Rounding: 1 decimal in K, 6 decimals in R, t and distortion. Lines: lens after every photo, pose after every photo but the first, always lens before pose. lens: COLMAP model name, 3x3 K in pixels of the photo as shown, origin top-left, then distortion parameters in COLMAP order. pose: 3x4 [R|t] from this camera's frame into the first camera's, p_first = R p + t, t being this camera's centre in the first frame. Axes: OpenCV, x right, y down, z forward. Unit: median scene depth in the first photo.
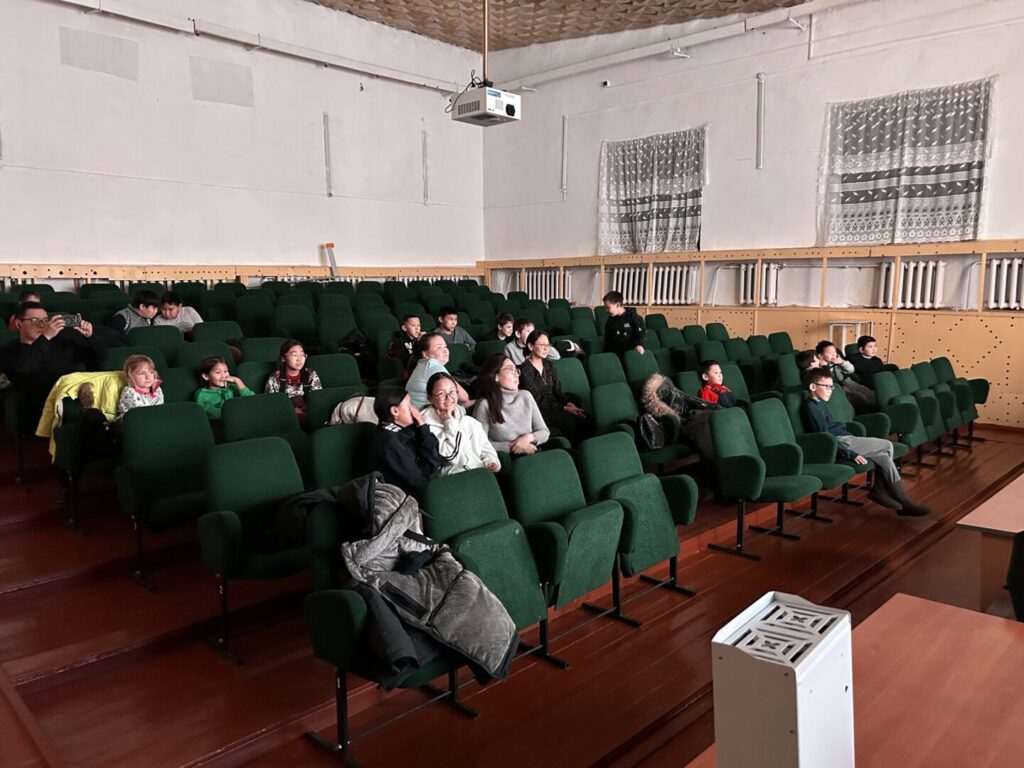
lens RADIAL K [[763.6, 0, 516.1], [0, 763.6, 383.5], [0, 0, 1]] dist [0.035046, -0.035838]
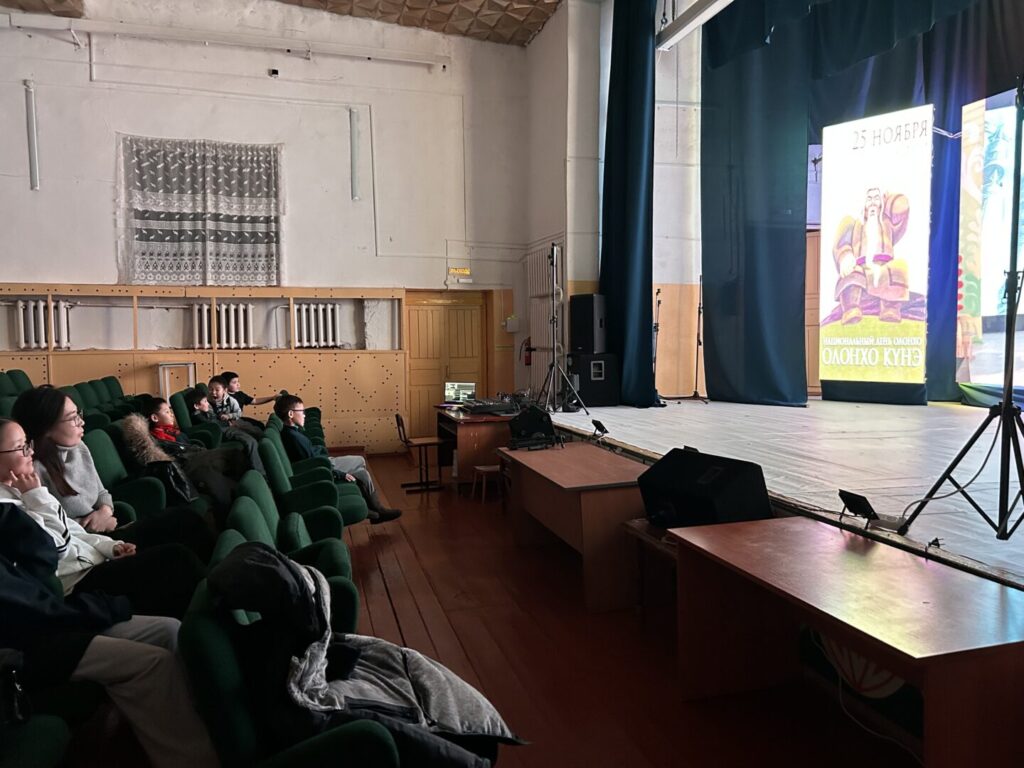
lens RADIAL K [[763.6, 0, 516.1], [0, 763.6, 383.5], [0, 0, 1]] dist [0.035046, -0.035838]
pose [[0.502659, -0.048493, 0.863124, -0.186474], [0.115784, 0.993206, -0.011628, 0.006133], [-0.856696, 0.105781, 0.504859, 0.152236]]
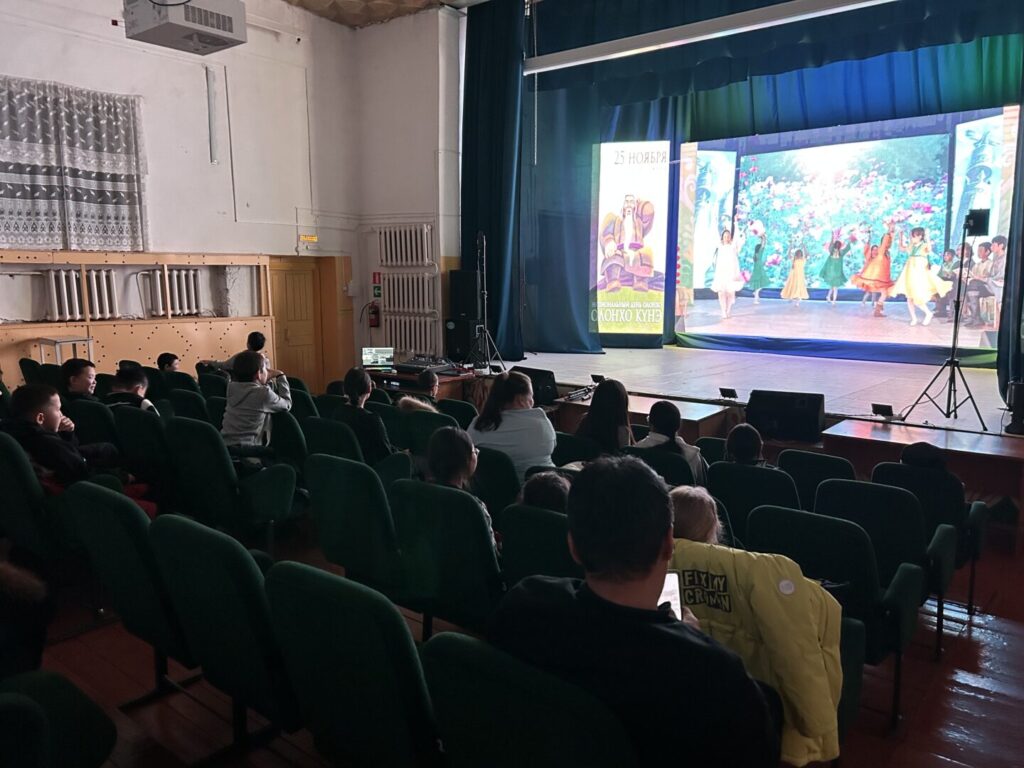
lens RADIAL K [[763.3, 0, 512.0], [0, 763.3, 384.0], [0, 0, 1]] dist [0.036084, -0.037257]
pose [[-0.079362, -0.136246, 0.987491, -0.475091], [0.126328, 0.981254, 0.145538, -0.093463], [-0.988809, 0.136298, -0.060663, 0.564728]]
